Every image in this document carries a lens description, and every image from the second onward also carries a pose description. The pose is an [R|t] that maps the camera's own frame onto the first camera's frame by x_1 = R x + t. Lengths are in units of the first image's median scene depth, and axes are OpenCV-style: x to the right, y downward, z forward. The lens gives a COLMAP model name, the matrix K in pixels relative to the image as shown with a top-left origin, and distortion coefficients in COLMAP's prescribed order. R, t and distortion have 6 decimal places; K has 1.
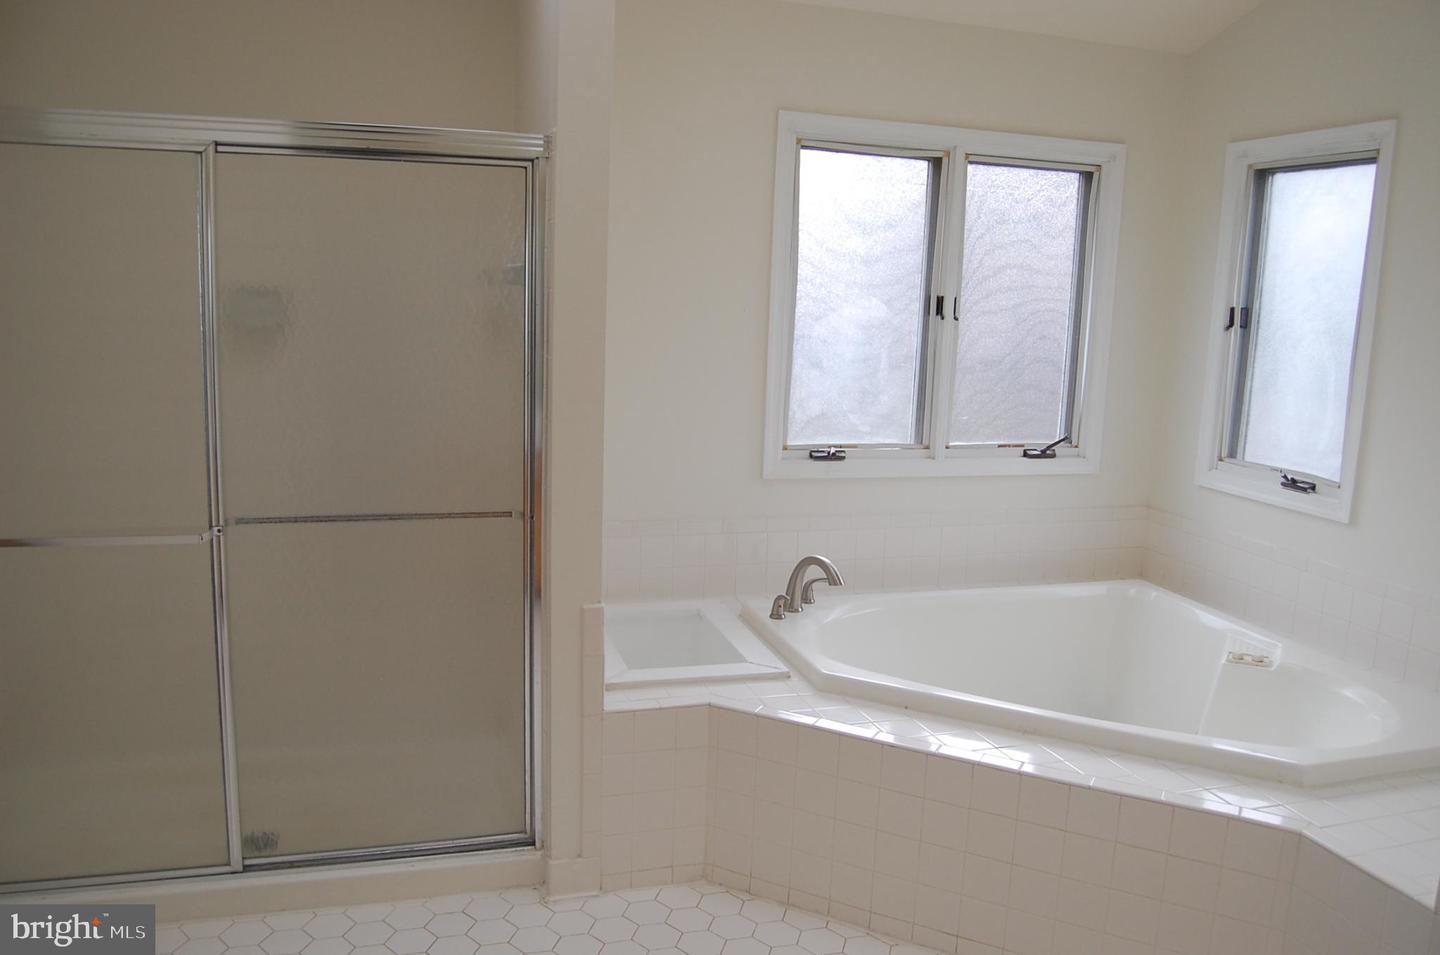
lens RADIAL K [[1136.5, 0, 718.9], [0, 1136.5, 482.2], [0, 0, 1]] dist [-0.084288, 0.033251]
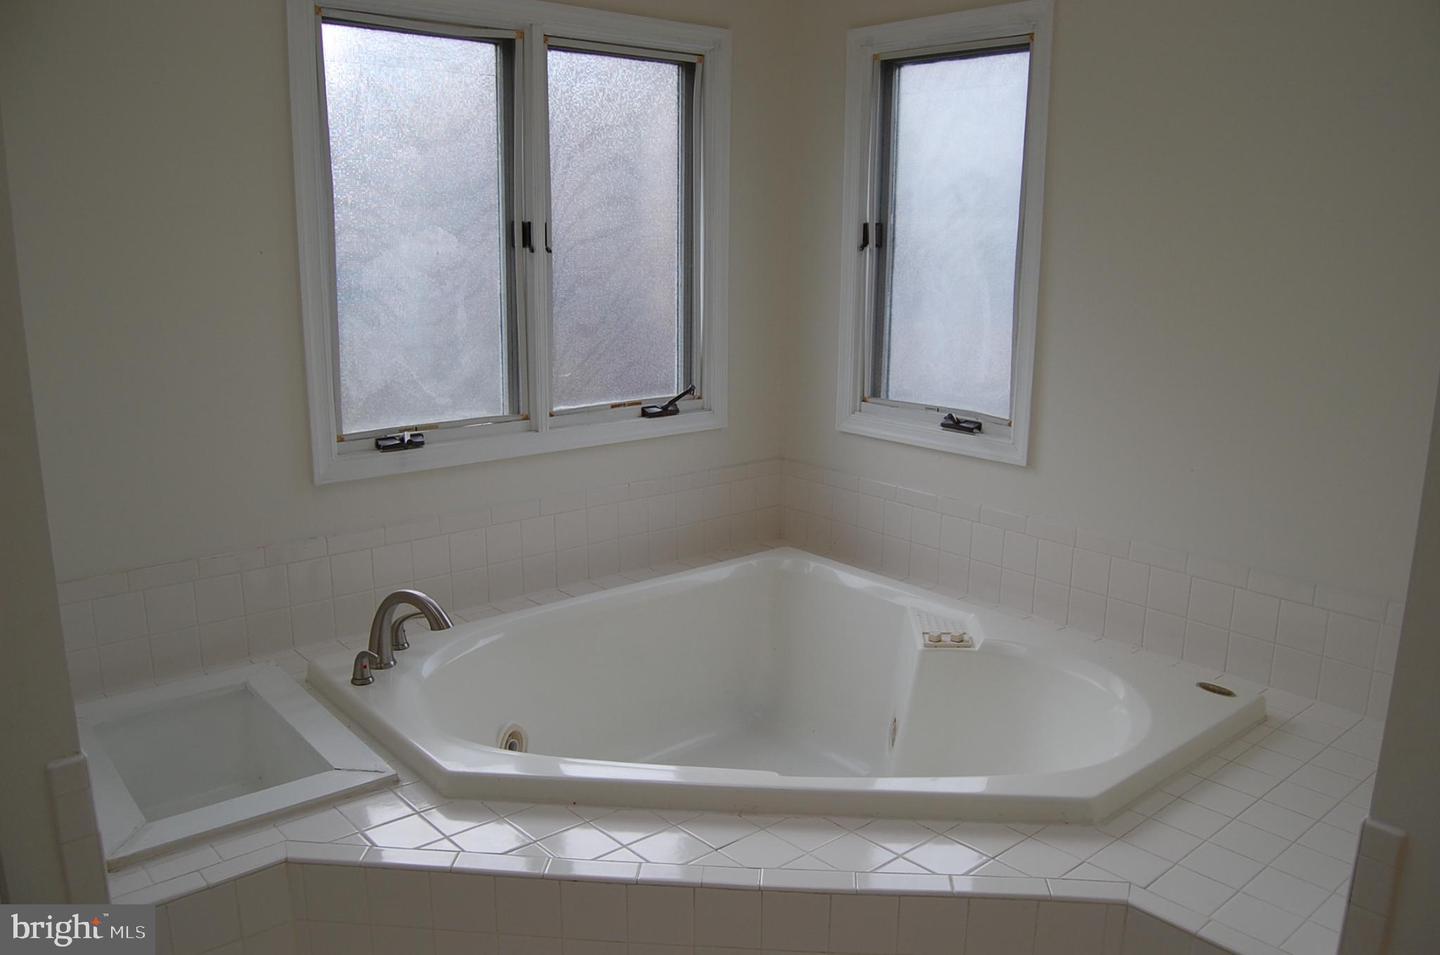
lens RADIAL K [[1136.5, 0, 725.2], [0, 1136.5, 476.6], [0, 0, 1]] dist [-0.084288, 0.033251]
pose [[0.912618, -0.114212, 0.392535, -0.003122], [0.091695, 0.992905, 0.075710, -0.039005], [-0.398397, -0.033100, 0.916616, 0.239959]]
